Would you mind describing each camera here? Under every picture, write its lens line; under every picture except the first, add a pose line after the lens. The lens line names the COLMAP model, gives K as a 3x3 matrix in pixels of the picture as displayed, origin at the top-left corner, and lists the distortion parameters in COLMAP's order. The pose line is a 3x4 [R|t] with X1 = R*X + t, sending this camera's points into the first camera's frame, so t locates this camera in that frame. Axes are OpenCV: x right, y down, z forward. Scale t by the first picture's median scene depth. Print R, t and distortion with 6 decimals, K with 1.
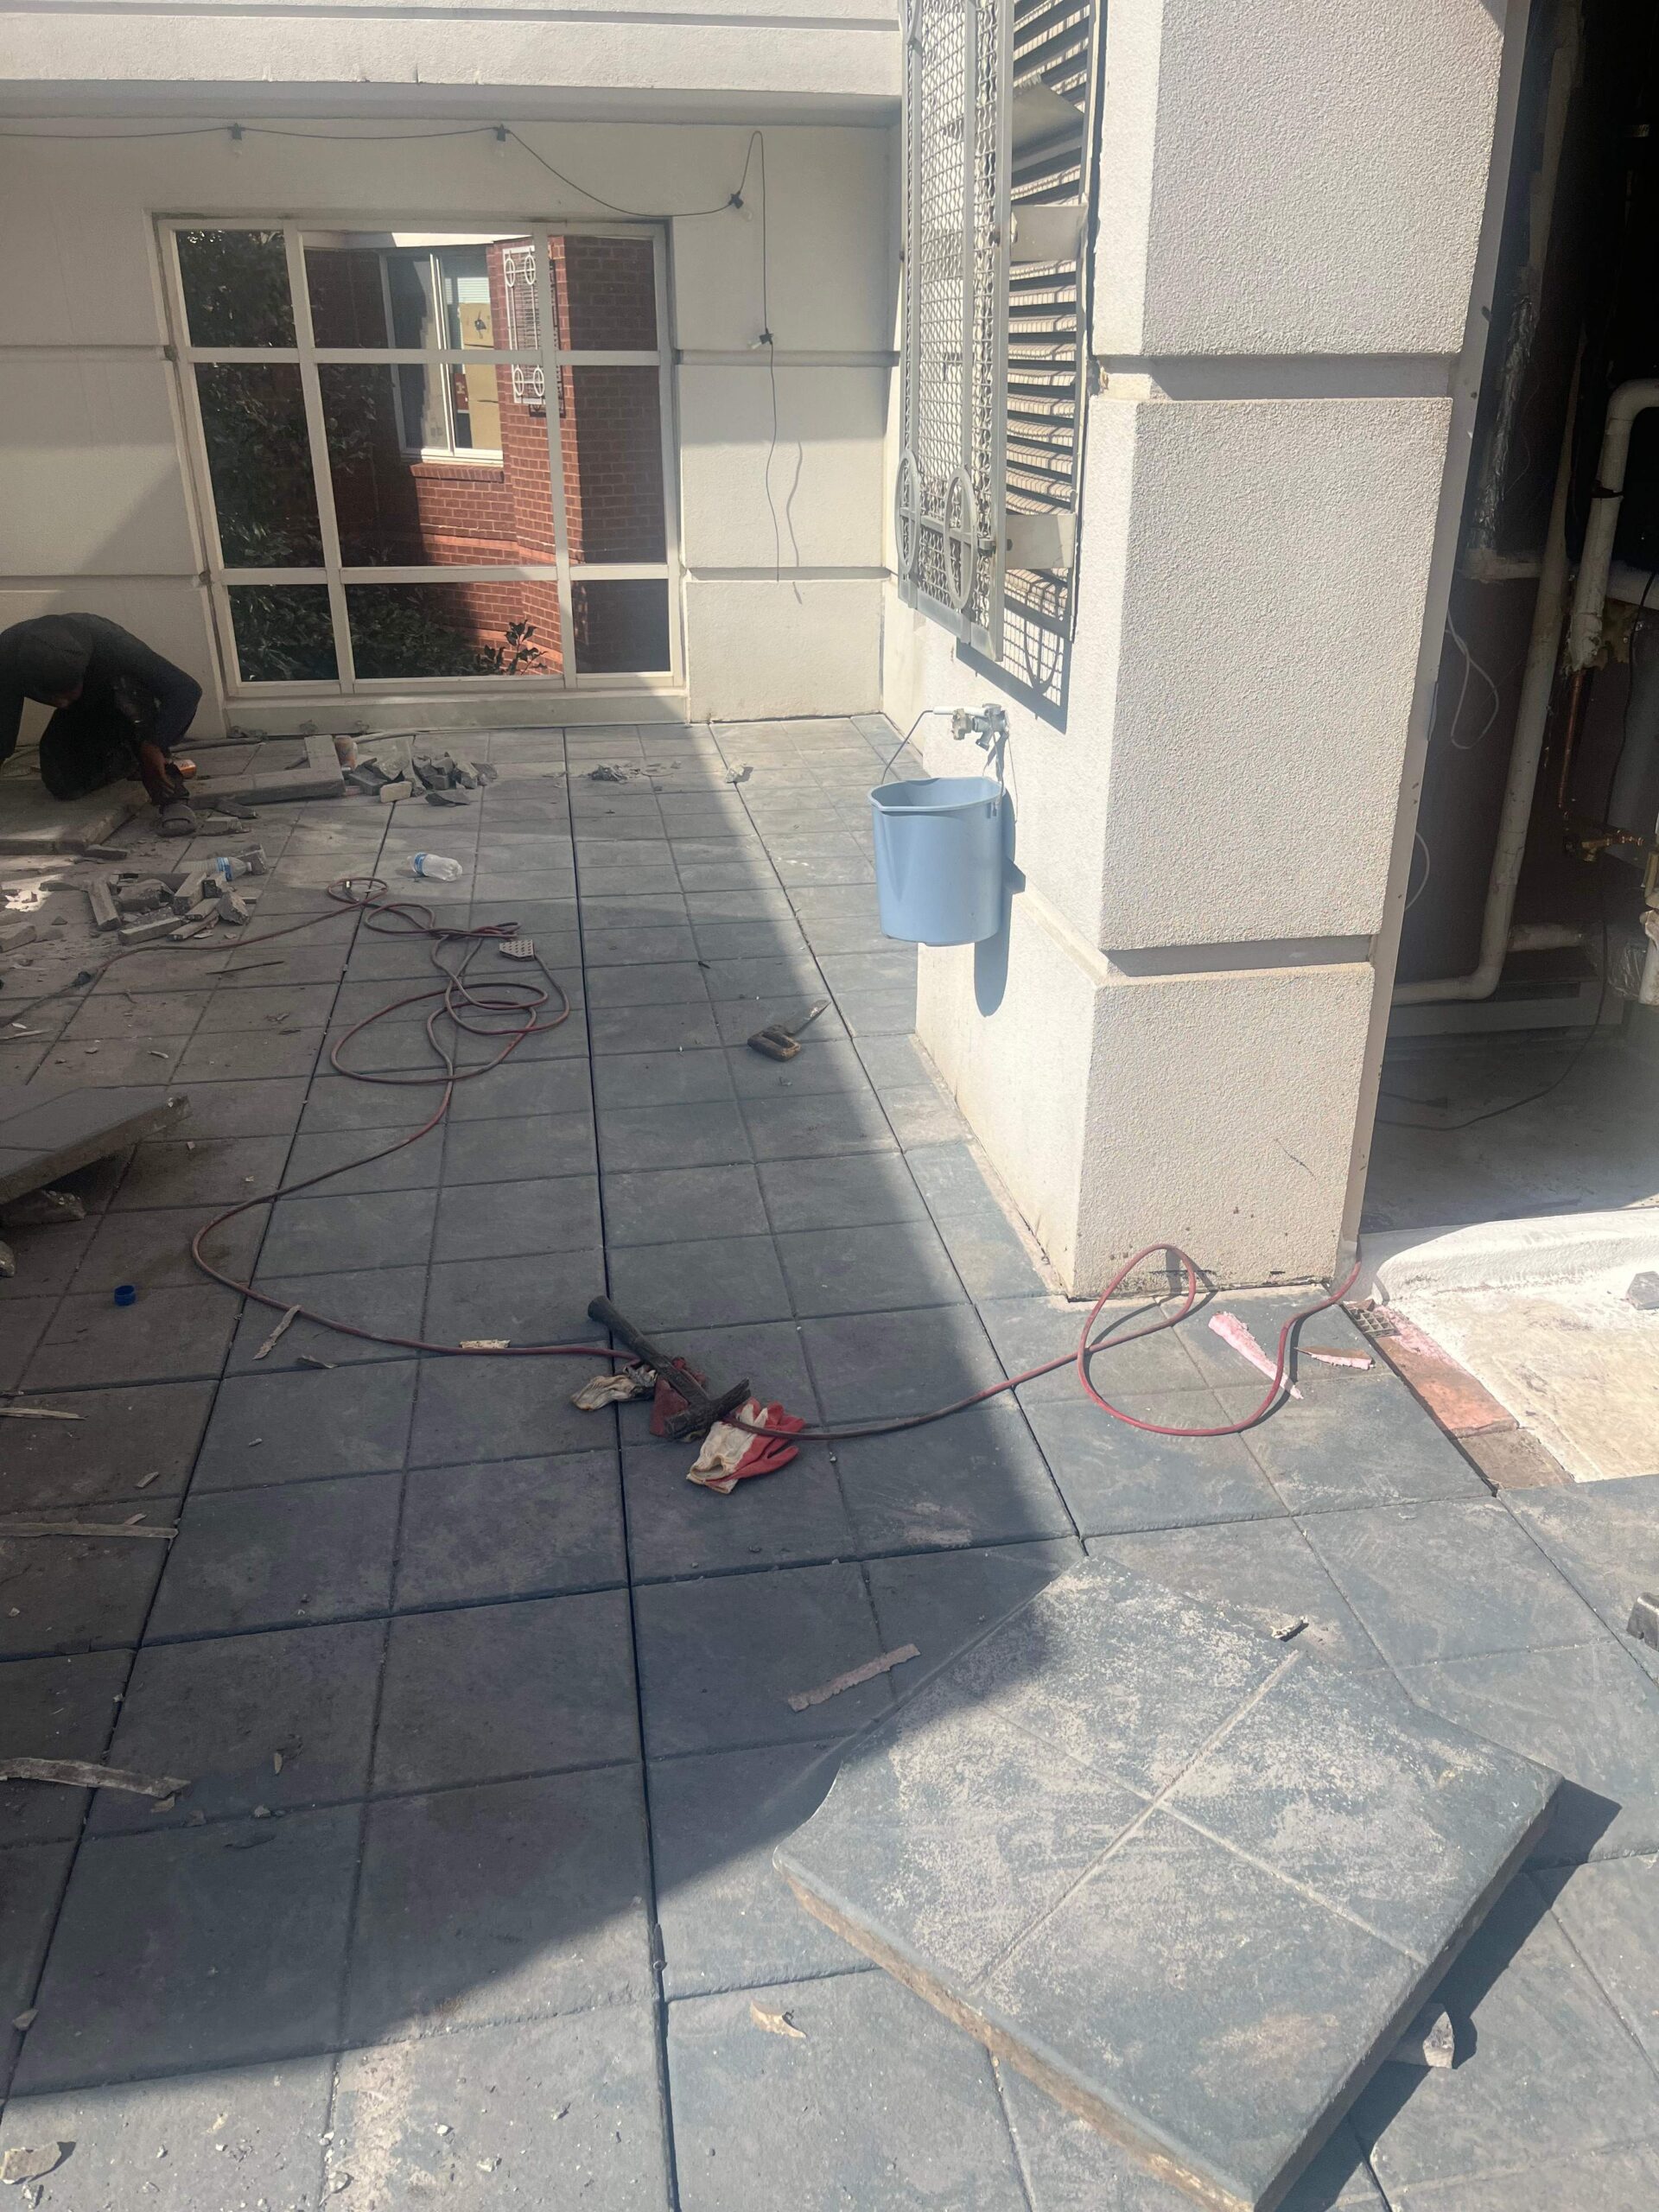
lens RADIAL K [[1682.7, 0, 832.3], [0, 1682.7, 1103.4], [0, 0, 1]] dist [0.003205, 0.002090]
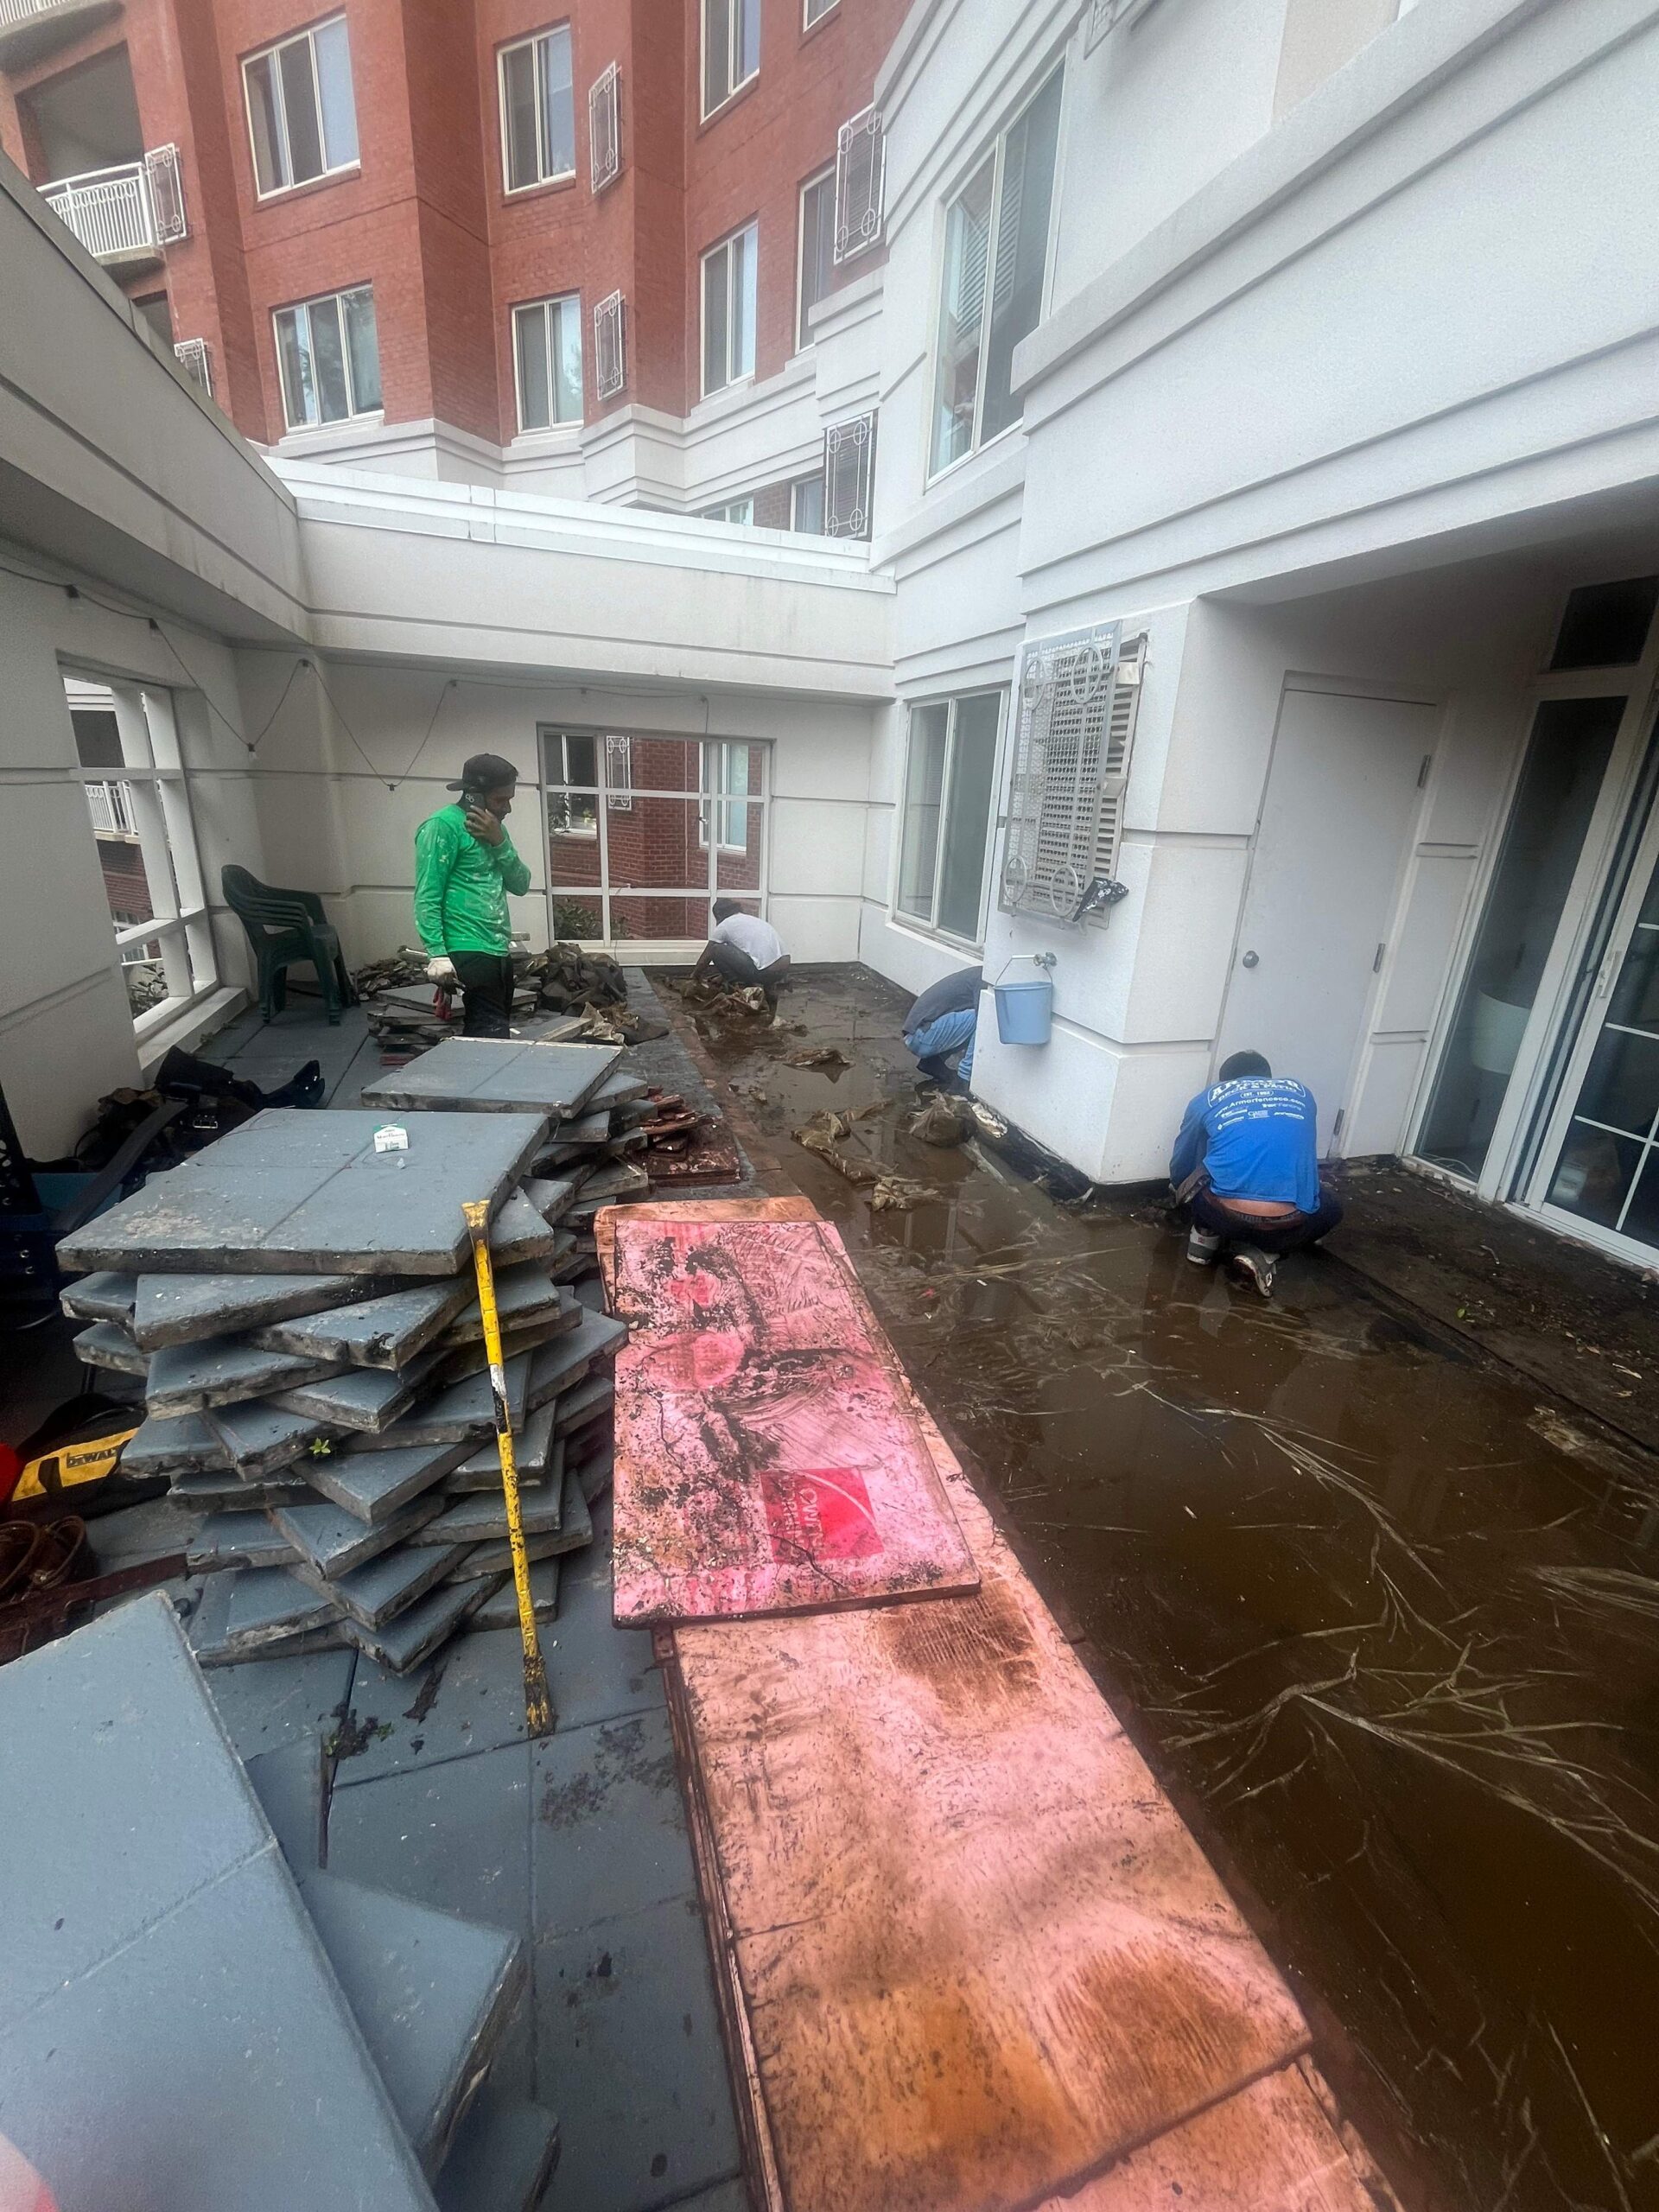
lens RADIAL K [[902.9, 0, 832.2], [0, 902.9, 1106.1], [0, 0, 1]] dist [-0.004448, -0.000207]
pose [[0.987180, 0.002987, 0.159584, -0.222023], [0.010782, 0.996293, -0.085345, 0.059216], [-0.159248, 0.085972, 0.983488, -0.147009]]
